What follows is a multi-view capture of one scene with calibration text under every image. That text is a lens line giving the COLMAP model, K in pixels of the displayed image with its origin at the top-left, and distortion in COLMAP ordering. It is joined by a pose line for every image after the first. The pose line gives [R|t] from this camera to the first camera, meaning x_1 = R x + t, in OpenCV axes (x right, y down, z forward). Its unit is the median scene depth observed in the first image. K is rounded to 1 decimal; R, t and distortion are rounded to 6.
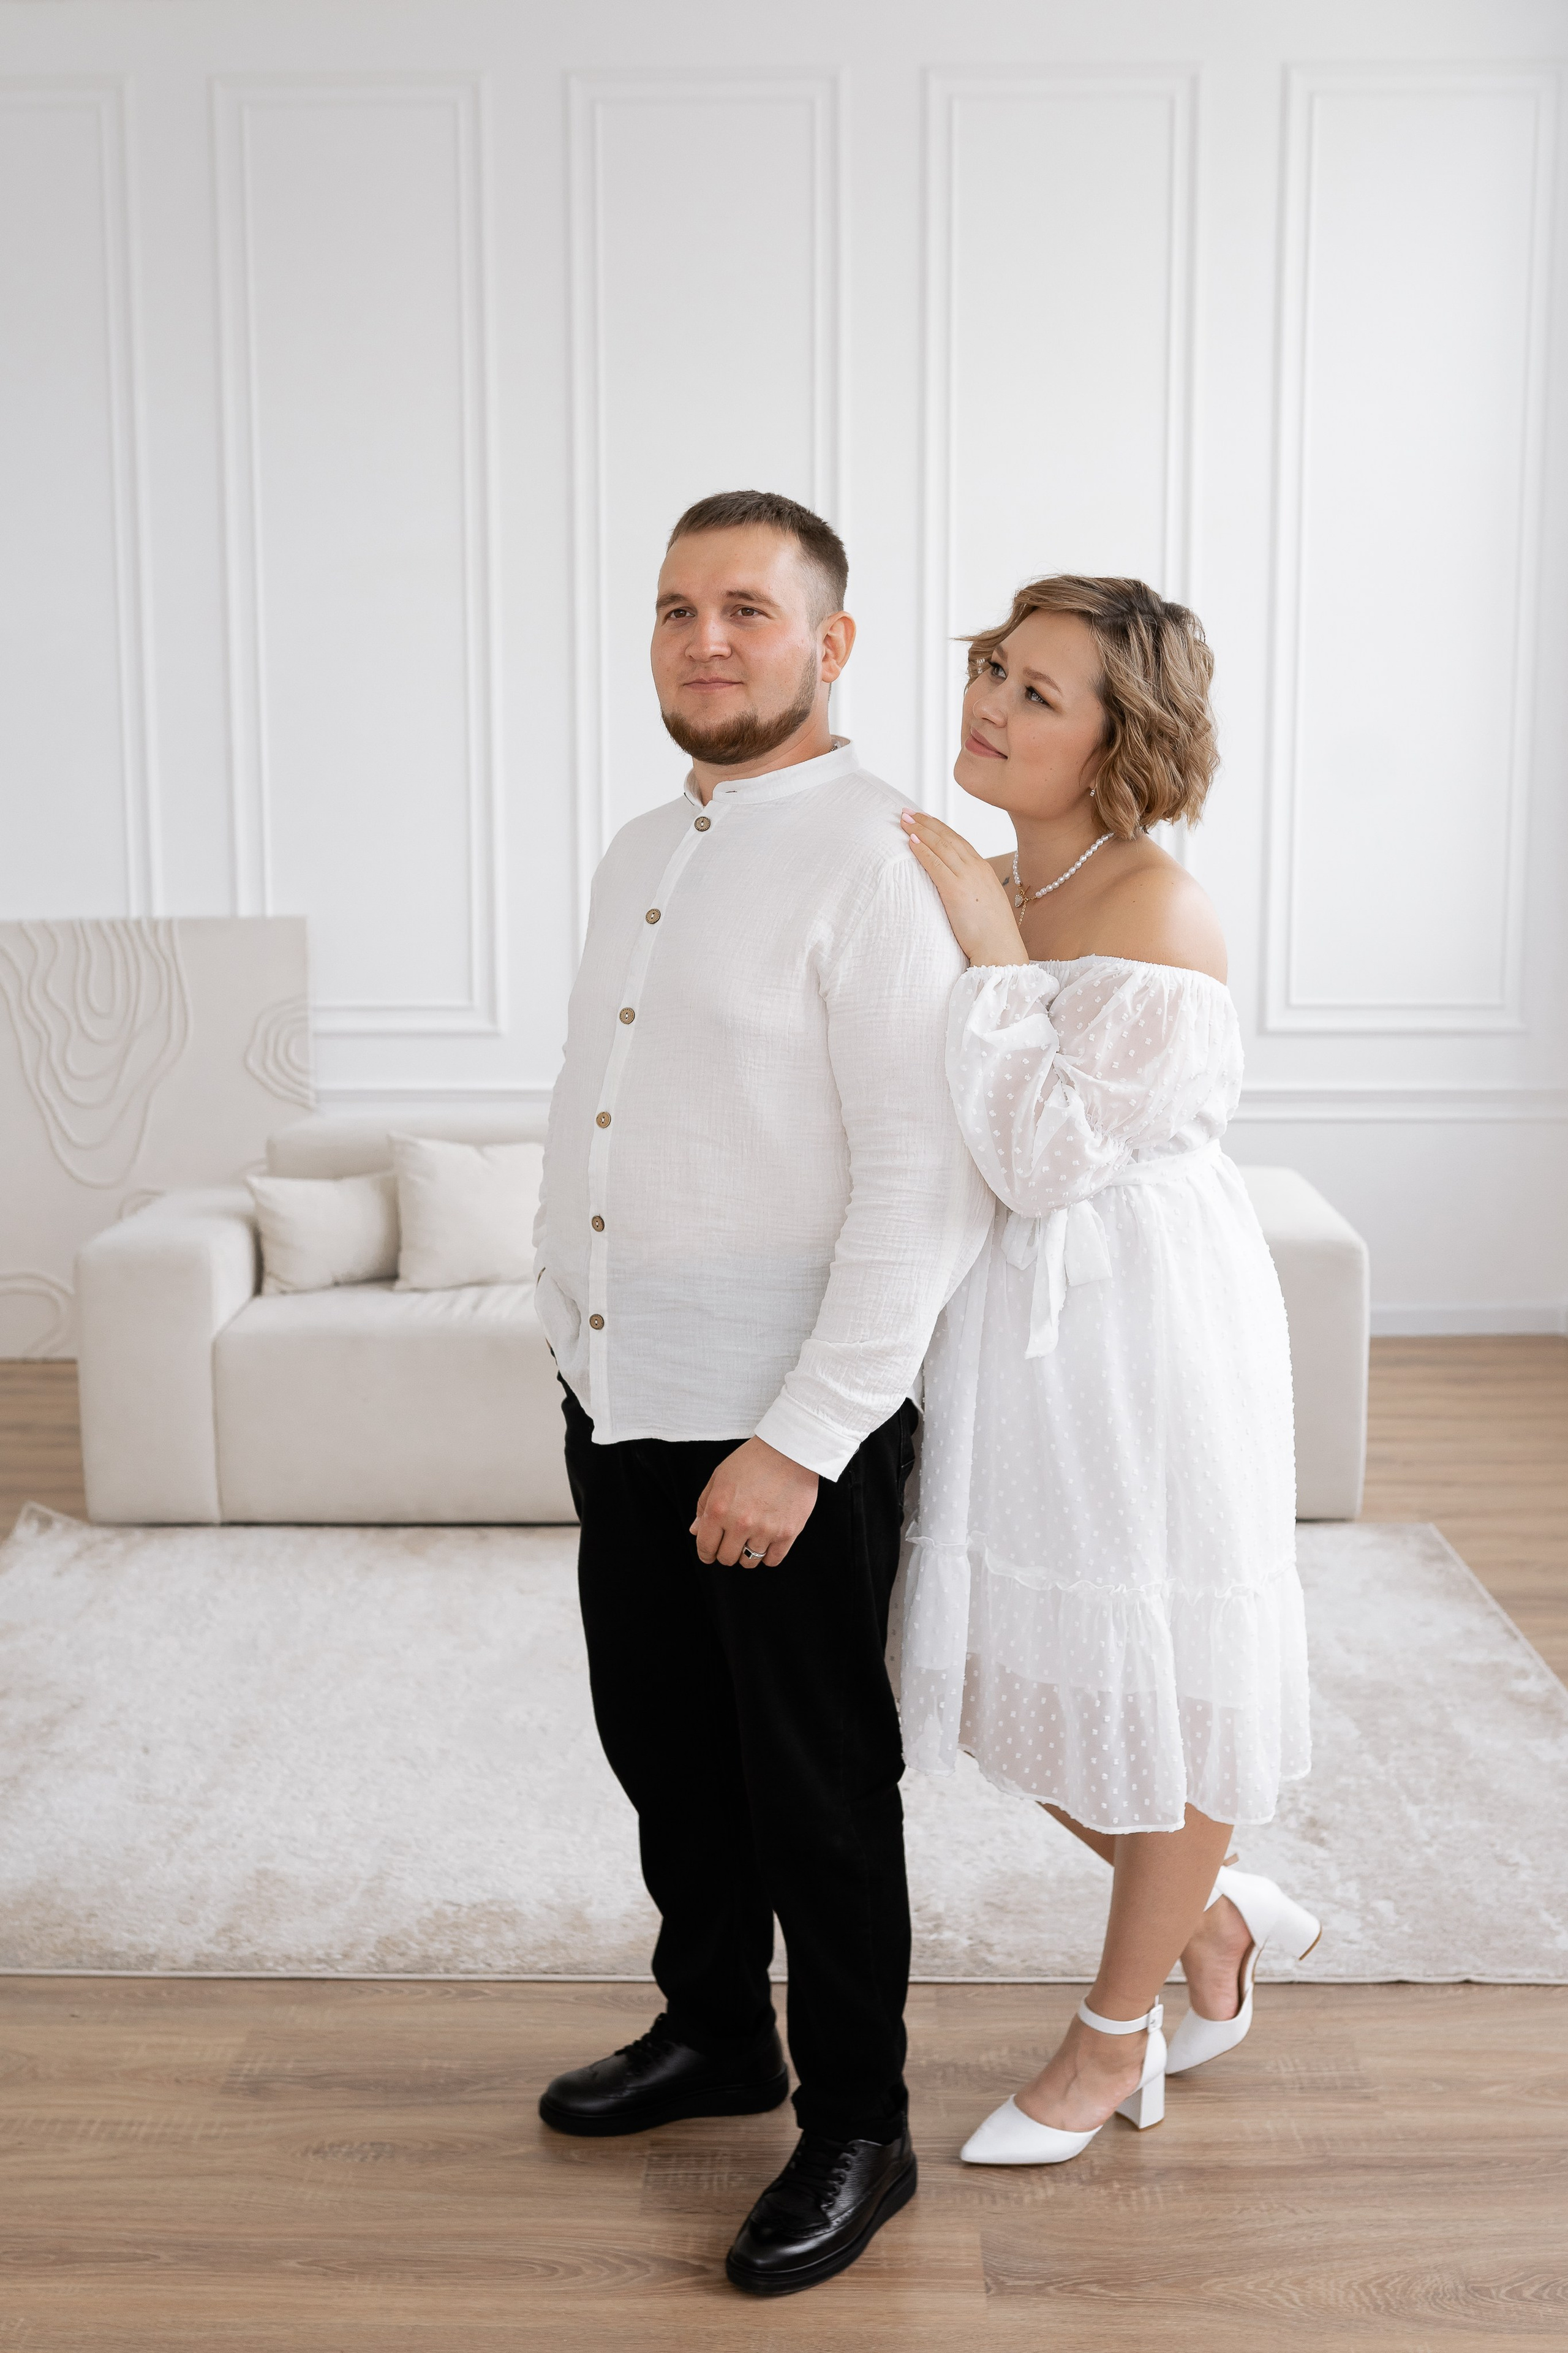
lens RADIAL K [[2198.7, 0, 782.2], [0, 2198.7, 1238.8], [0, 0, 1]] dist [-0.003231, -0.003840]
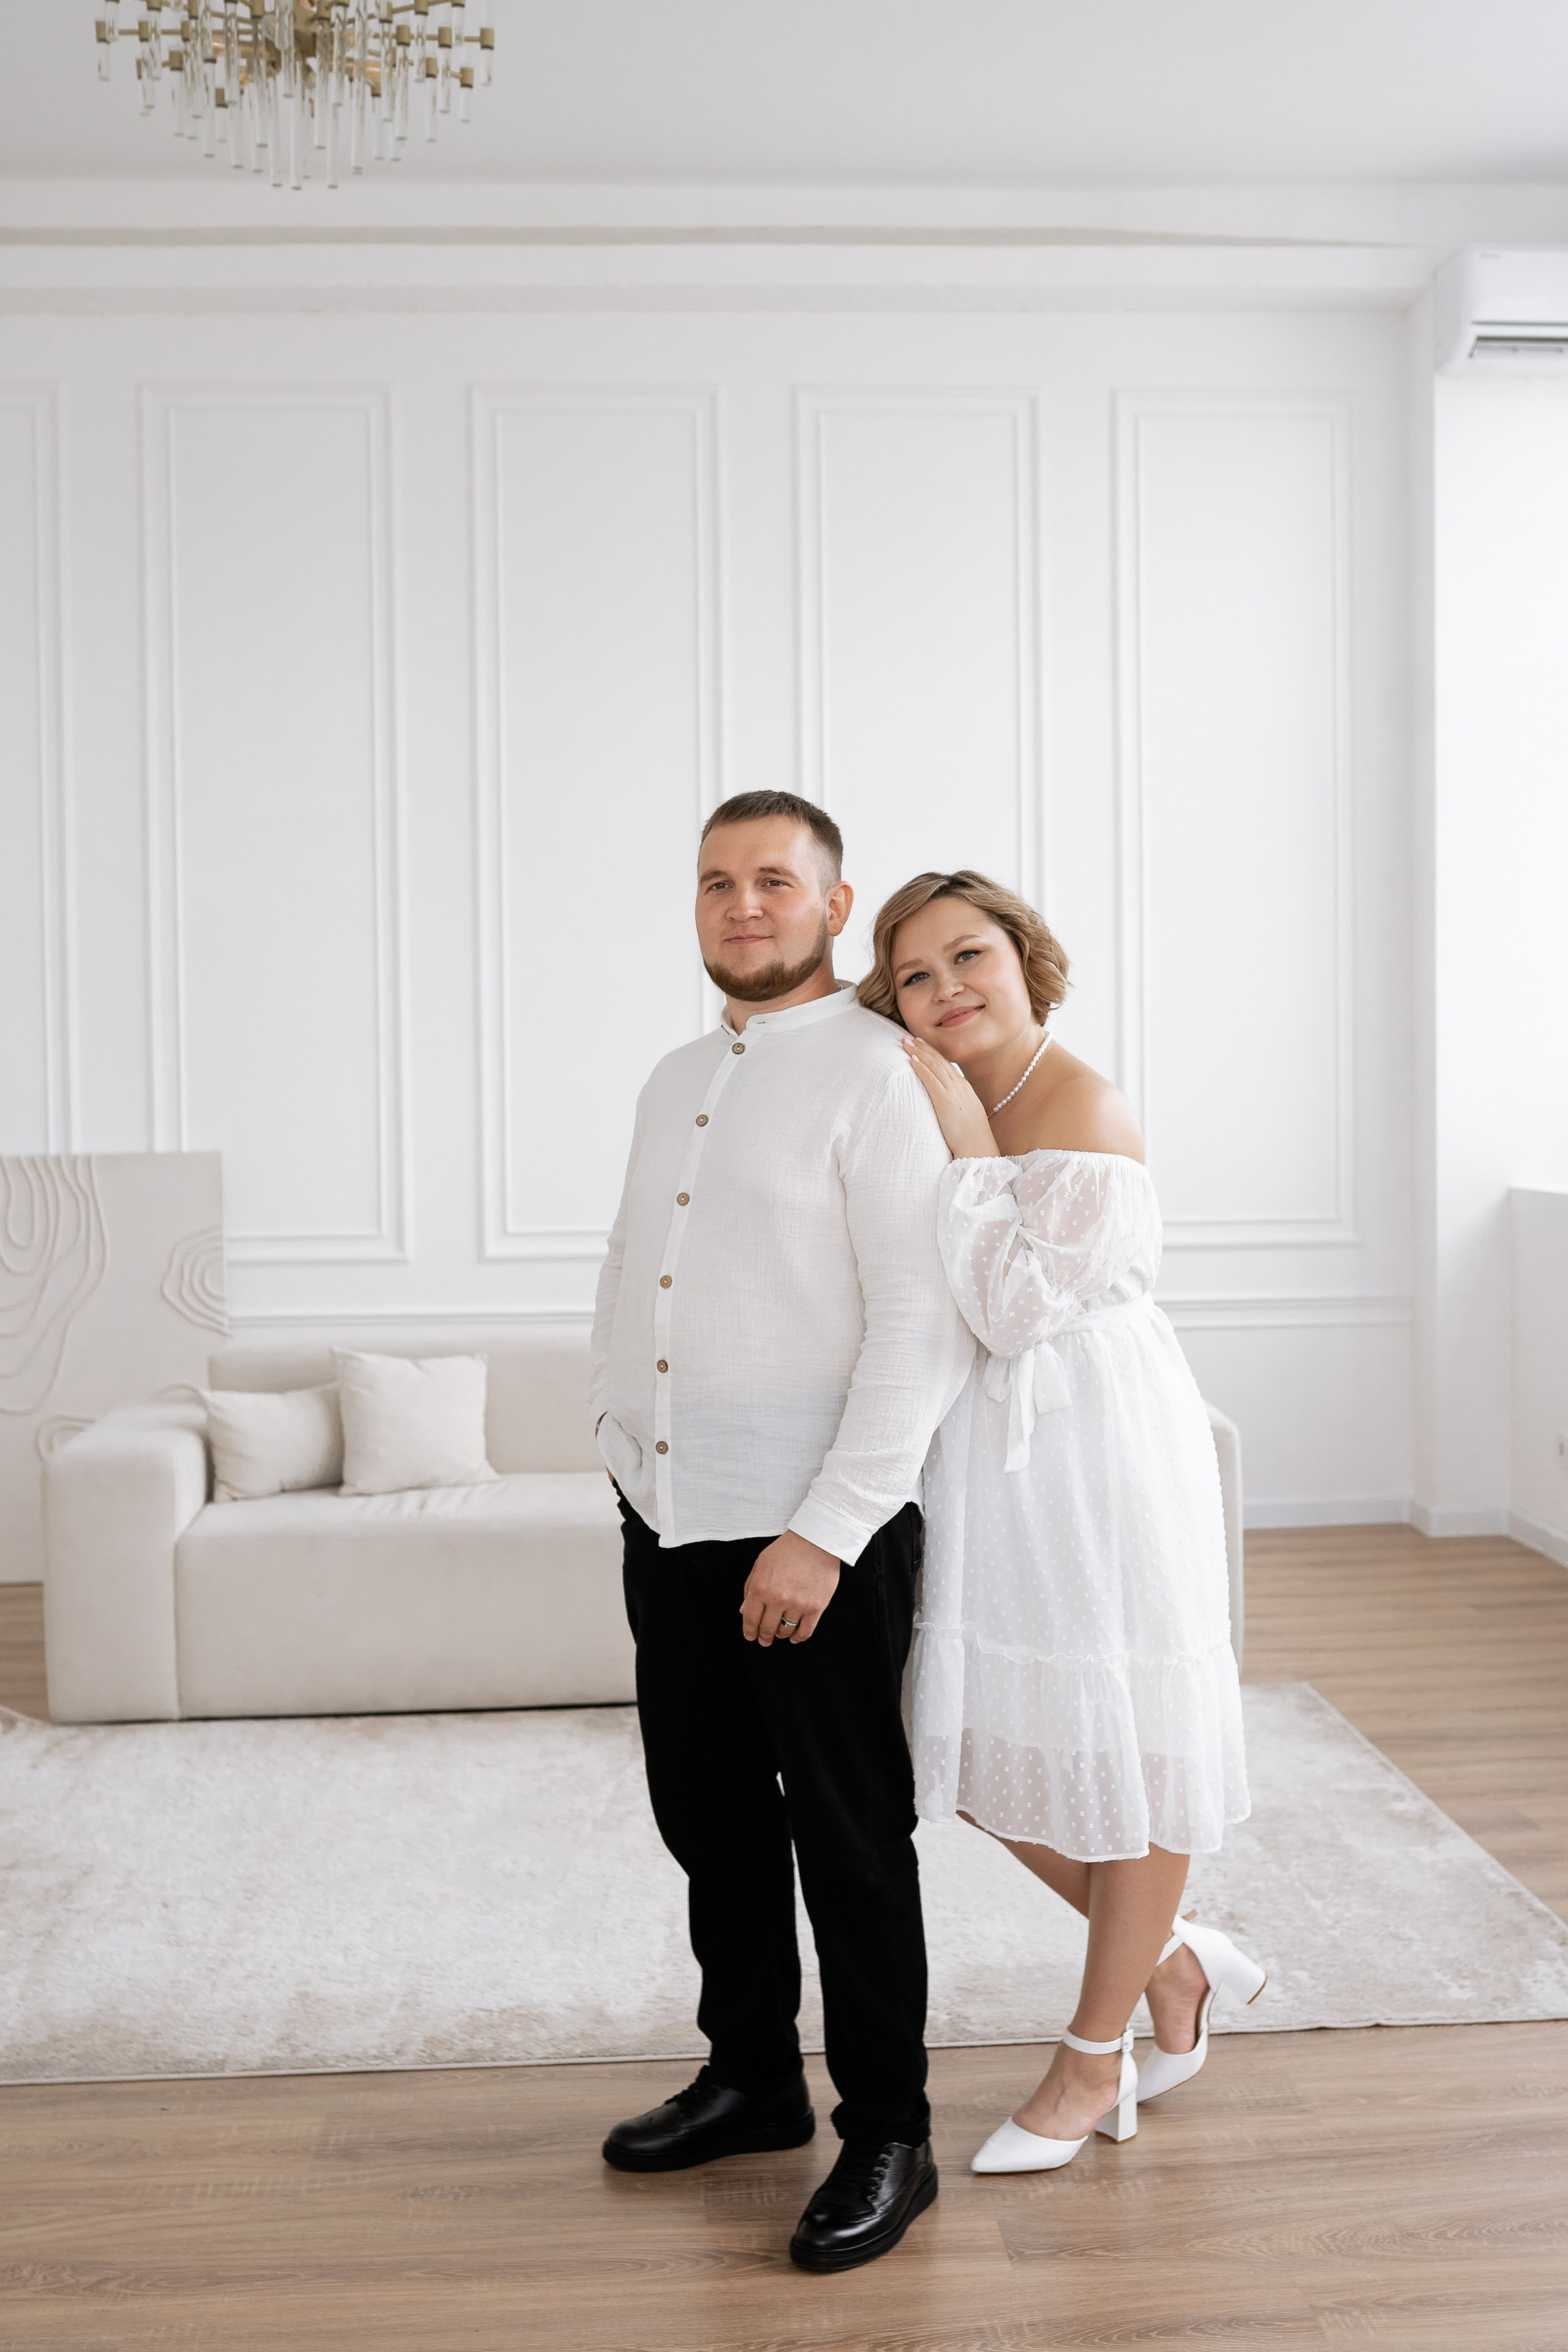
lens RADIAL K [[2363.1, 0, 784.0], [0, 2363.1, 1176.0], [0, 0, 1]] dist [-0.015934, 0.001153]
pose [[0.995053, -0.015257, 0.098164, -0.128954], [0.028963, 0.989762, -0.139755, 0.066529], [-0.095027, 0.141907, 0.985308, -0.290211]]
